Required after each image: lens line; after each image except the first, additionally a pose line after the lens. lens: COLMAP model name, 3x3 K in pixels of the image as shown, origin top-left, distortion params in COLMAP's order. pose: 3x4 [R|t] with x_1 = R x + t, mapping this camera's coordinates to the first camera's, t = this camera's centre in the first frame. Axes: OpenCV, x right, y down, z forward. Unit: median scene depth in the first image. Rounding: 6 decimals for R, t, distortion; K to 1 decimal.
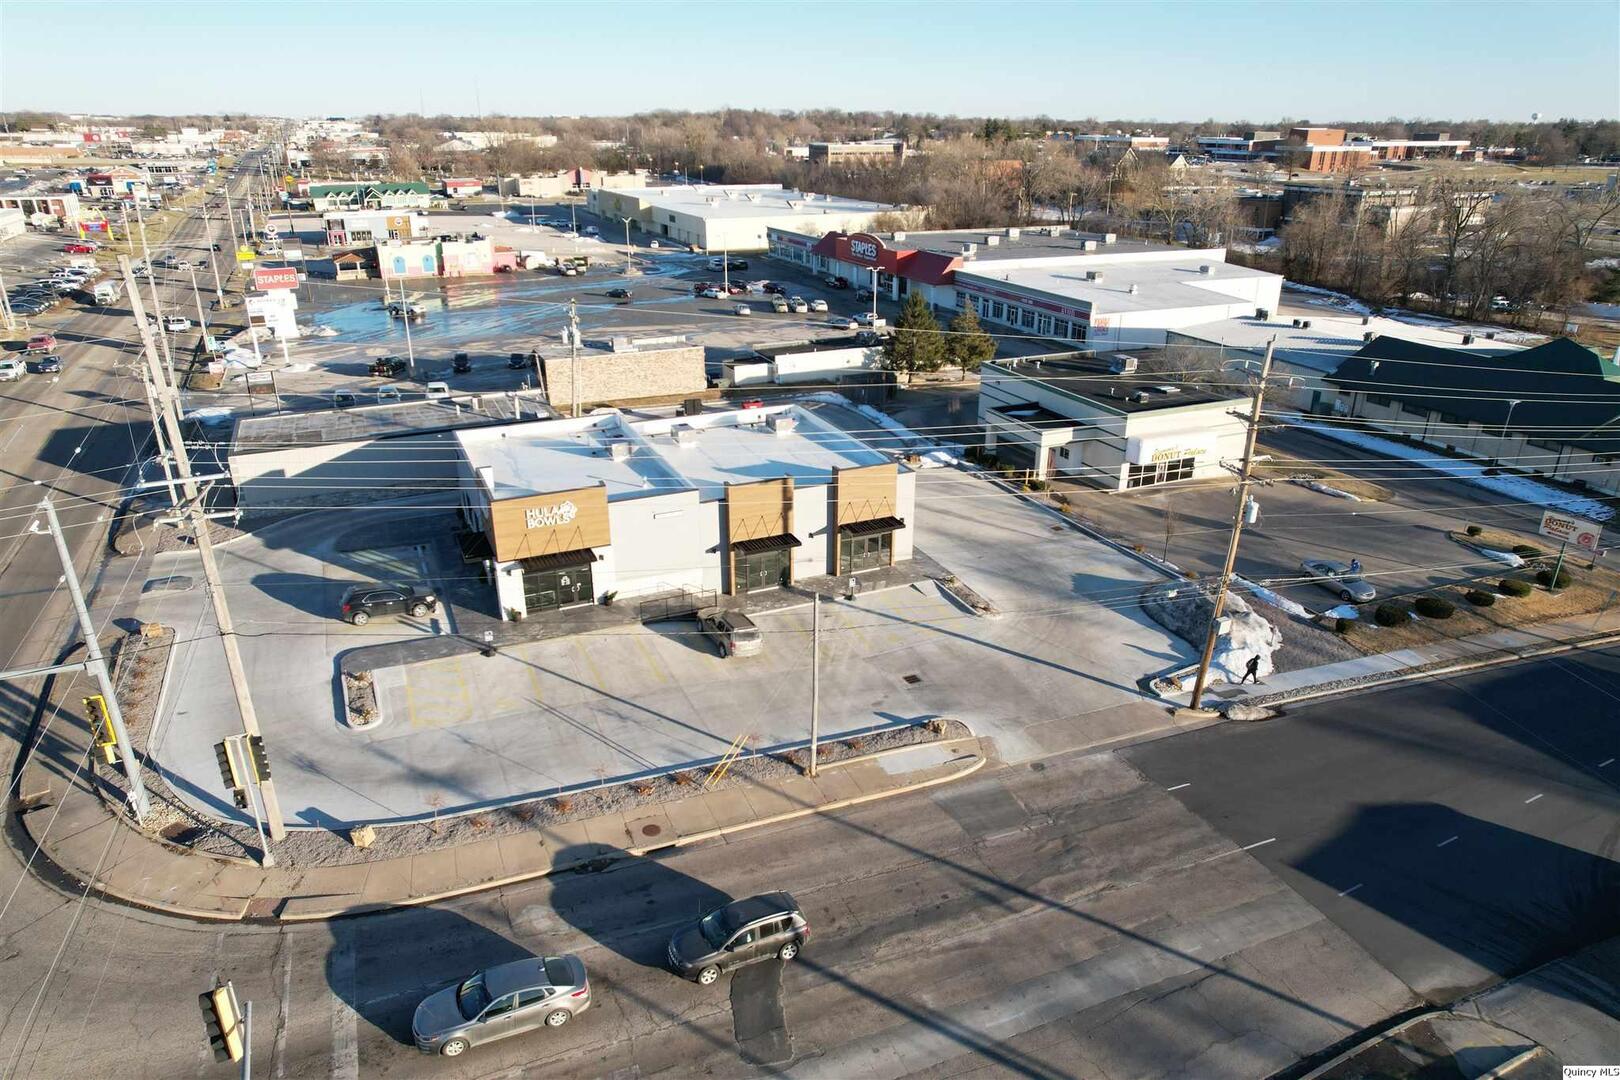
lens RADIAL K [[1032.3, 0, 809.0], [0, 1032.3, 551.3], [0, 0, 1]] dist [-0.077923, 0.071152]
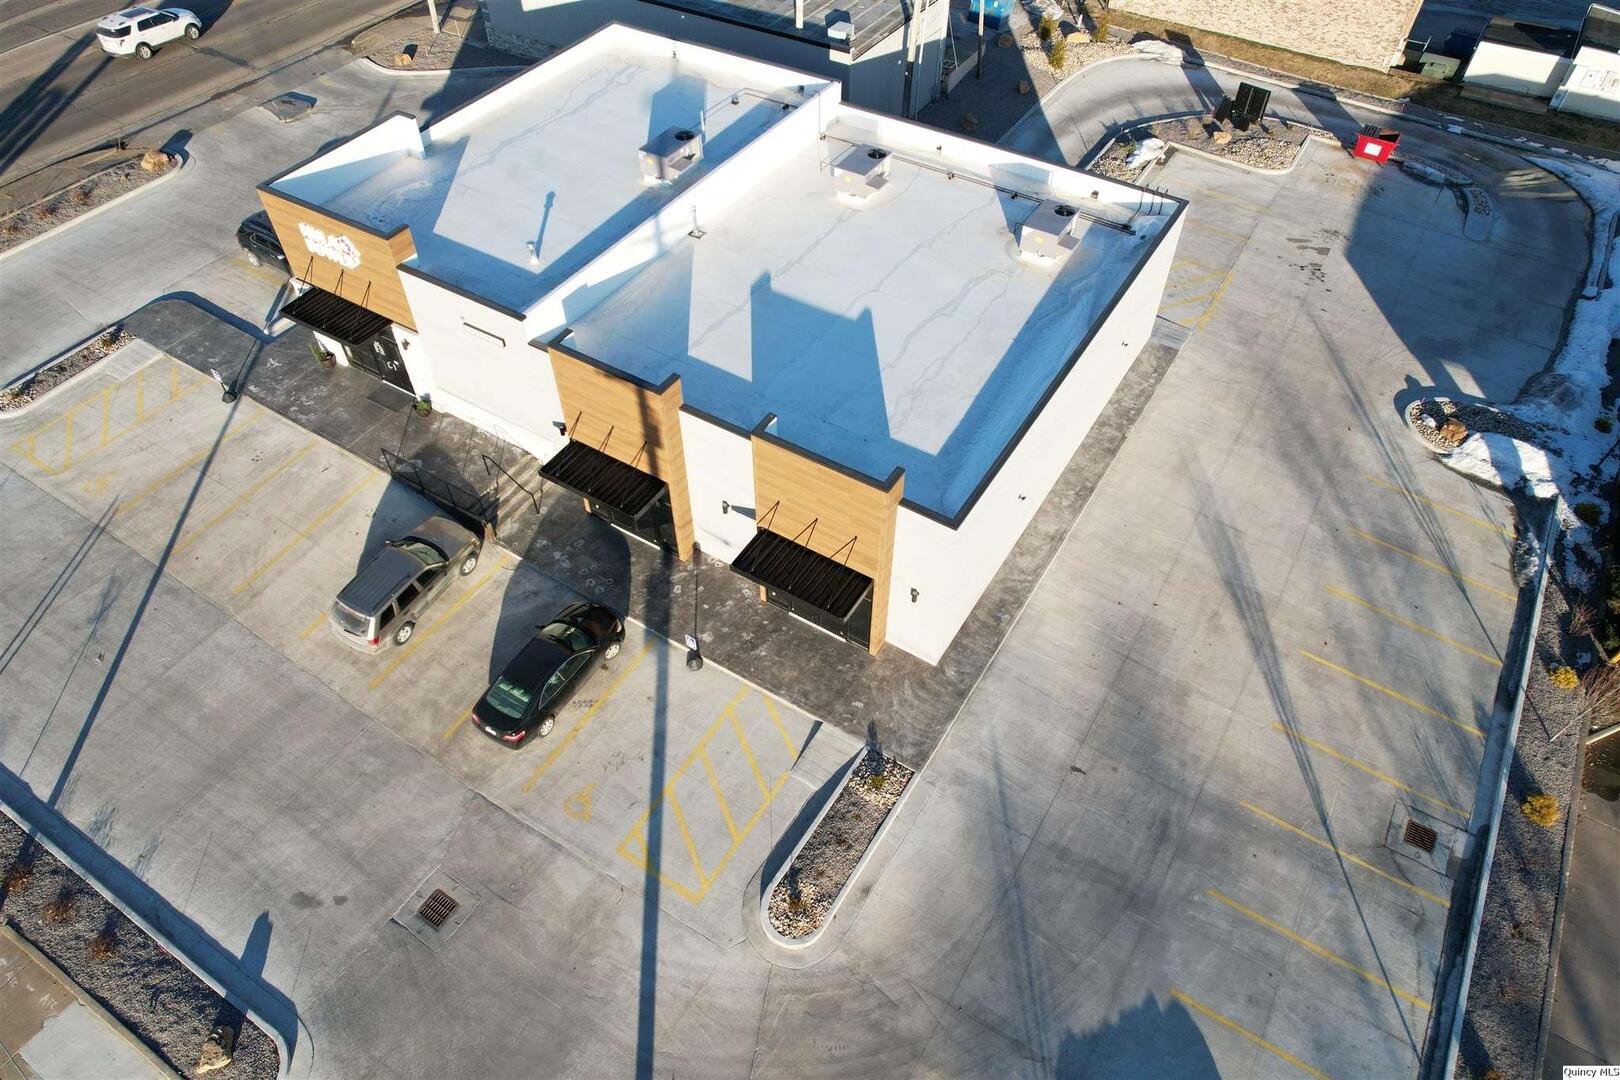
lens RADIAL K [[1032.3, 0, 809.0], [0, 1032.3, 551.3], [0, 0, 1]] dist [-0.077923, 0.071152]
pose [[0.554583, 0.625705, -0.548572, 0.248425], [-0.318194, 0.768598, 0.554987, -0.230074], [0.768889, -0.133234, 0.625346, 0.595925]]
